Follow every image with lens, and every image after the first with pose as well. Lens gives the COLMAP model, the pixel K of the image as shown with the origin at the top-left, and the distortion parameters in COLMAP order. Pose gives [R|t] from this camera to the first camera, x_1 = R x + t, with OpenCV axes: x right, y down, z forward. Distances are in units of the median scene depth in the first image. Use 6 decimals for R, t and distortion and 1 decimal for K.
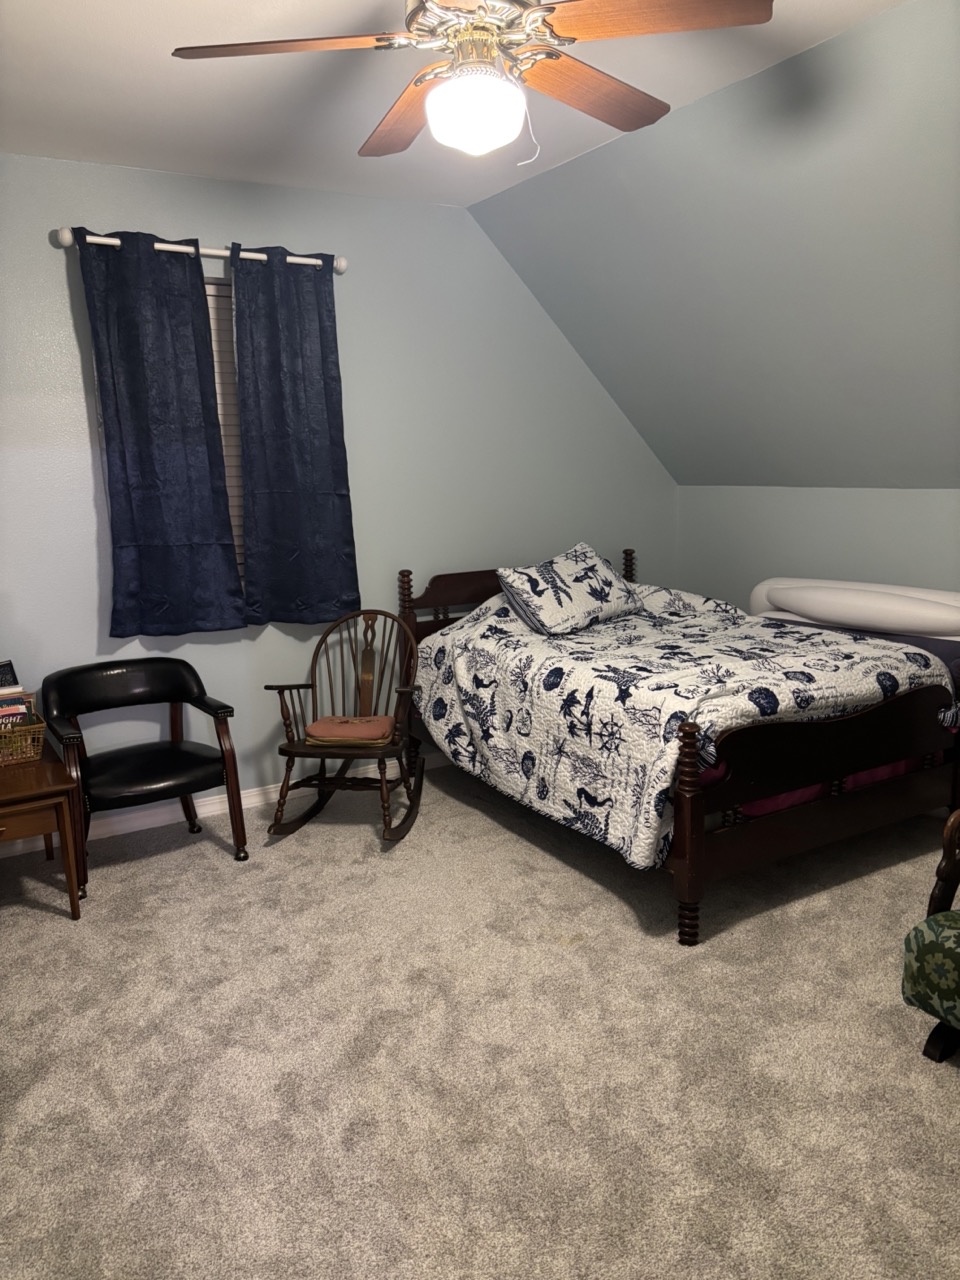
lens RADIAL K [[967.3, 0, 480.0], [0, 967.3, 640.0], [0, 0, 1]] dist [0.092488, -0.095637]
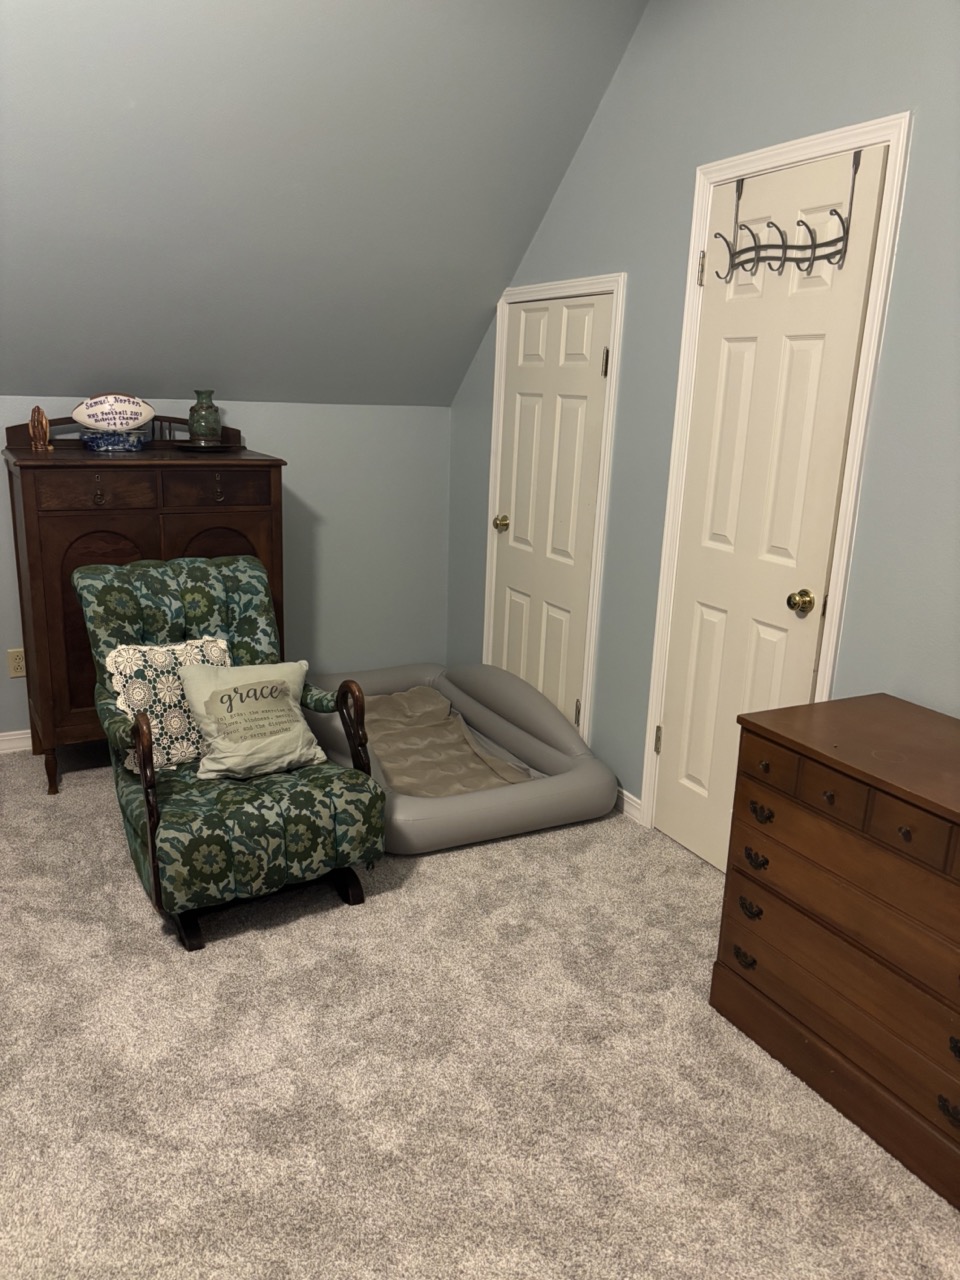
lens RADIAL K [[967.3, 0, 480.0], [0, 967.3, 640.0], [0, 0, 1]] dist [0.092488, -0.095637]
pose [[0.039382, -0.228263, 0.972803, -0.478561], [0.142052, 0.964949, 0.220669, -0.077978], [-0.989075, 0.129498, 0.070427, 0.613022]]
